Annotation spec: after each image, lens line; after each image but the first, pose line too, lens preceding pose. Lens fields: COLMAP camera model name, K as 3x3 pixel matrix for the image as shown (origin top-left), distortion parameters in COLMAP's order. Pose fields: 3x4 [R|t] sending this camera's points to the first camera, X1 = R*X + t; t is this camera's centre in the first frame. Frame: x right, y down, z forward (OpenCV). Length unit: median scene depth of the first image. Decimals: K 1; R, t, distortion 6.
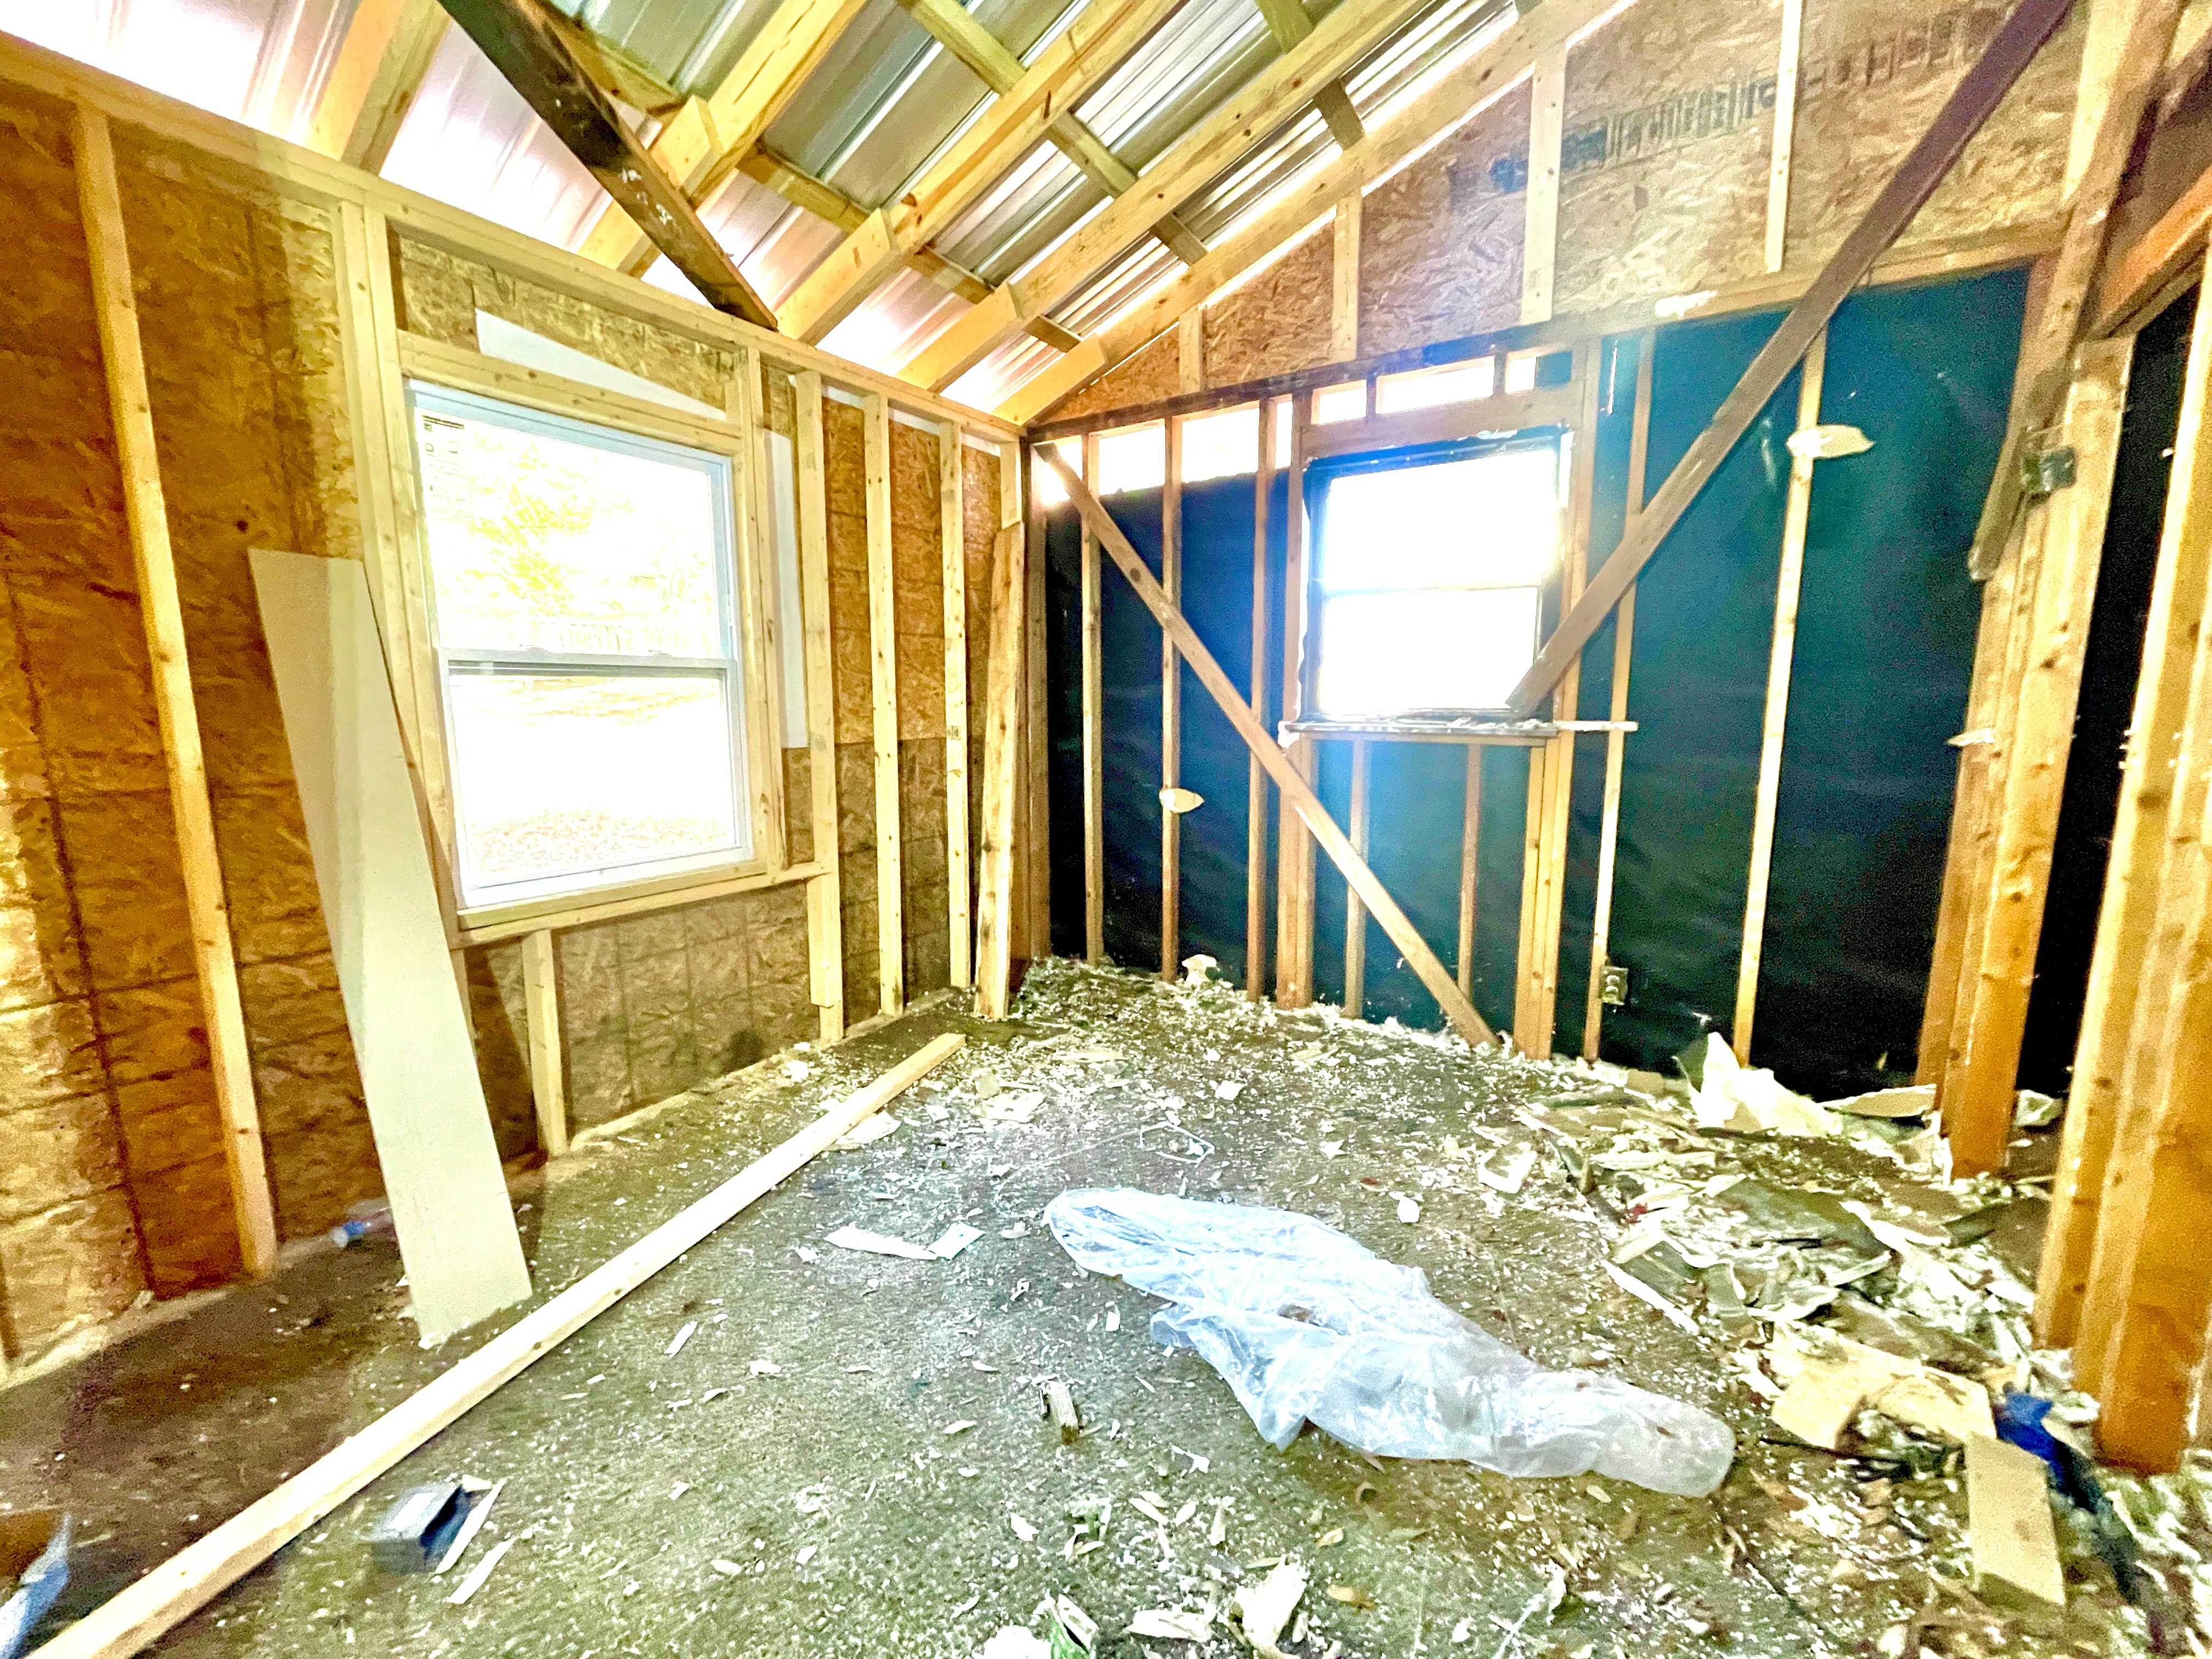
lens RADIAL K [[887.1, 0, 1090.9], [0, 887.1, 835.8], [0, 0, 1]] dist [-0.004011, 0.000324]
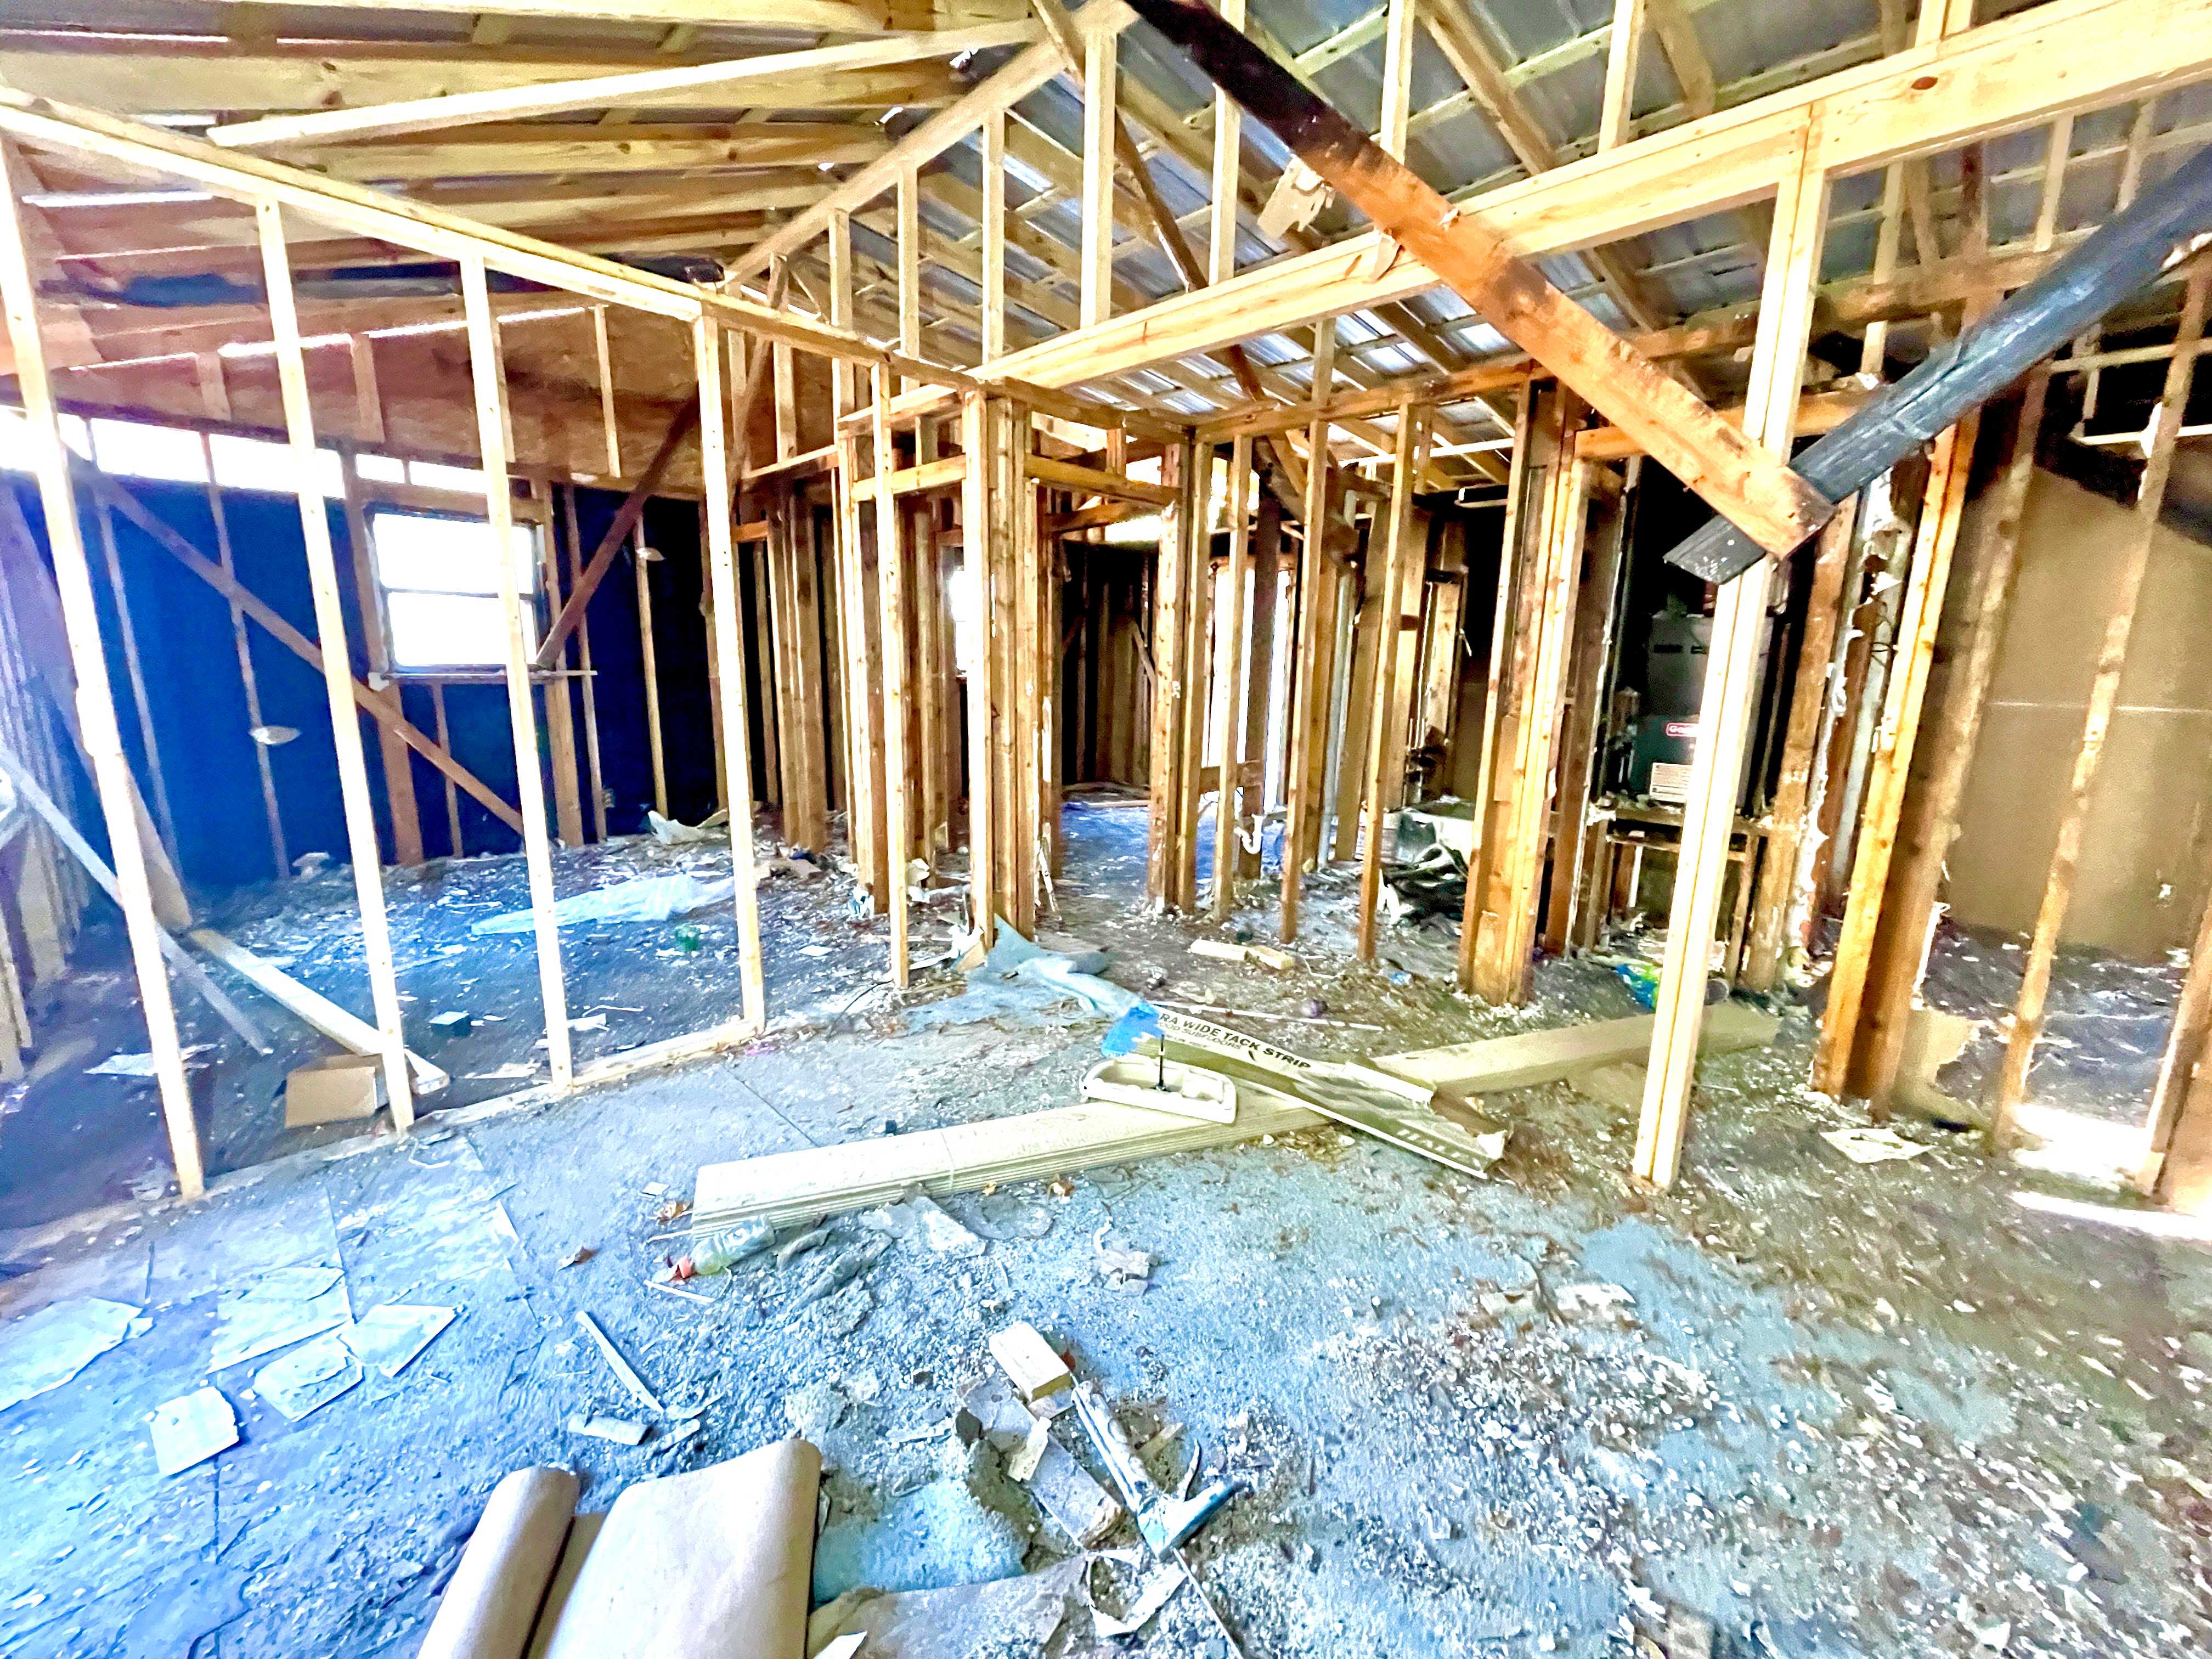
lens RADIAL K [[887.1, 0, 1098.1], [0, 887.1, 841.4], [0, 0, 1]] dist [-0.004011, 0.000324]
pose [[0.200588, -0.194206, 0.960233, -1.145322], [0.131081, 0.976662, 0.170147, 0.060196], [-0.970867, 0.091739, 0.221363, -0.543072]]
